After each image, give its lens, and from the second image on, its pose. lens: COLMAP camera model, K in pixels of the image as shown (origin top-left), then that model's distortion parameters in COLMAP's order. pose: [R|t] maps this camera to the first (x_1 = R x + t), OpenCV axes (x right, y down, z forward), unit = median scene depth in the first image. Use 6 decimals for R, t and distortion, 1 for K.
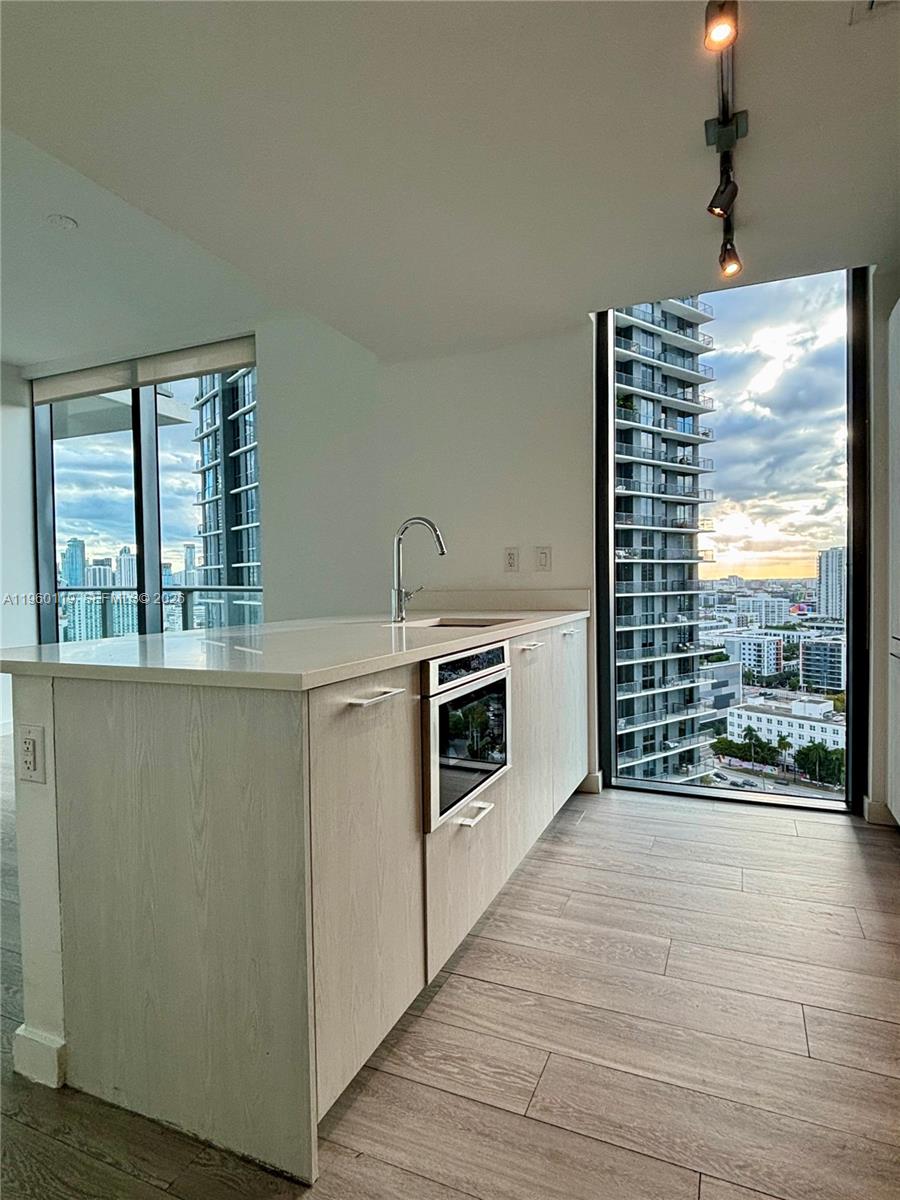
lens RADIAL K [[659.1, 0, 444.9], [0, 659.1, 609.8], [0, 0, 1]] dist [-0.003836, 0.000255]
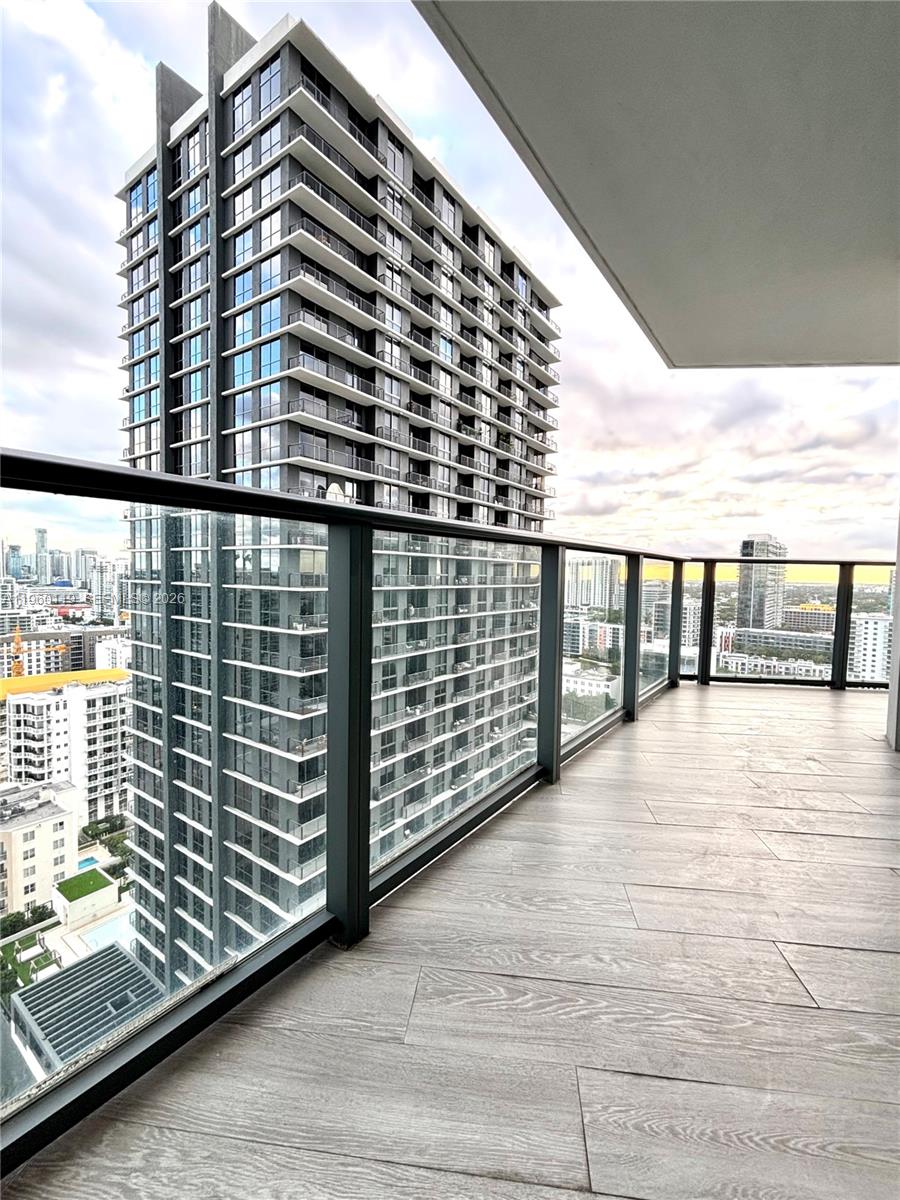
lens RADIAL K [[508.0, 0, 442.6], [0, 508.0, 606.9], [0, 0, 1]] dist [-0.003419, 0.003002]
pose [[0.957168, 0.014452, 0.289171, -0.114085], [-0.020931, 0.999594, 0.019325, 0.000944], [-0.288775, -0.024550, 0.957082, 0.059935]]
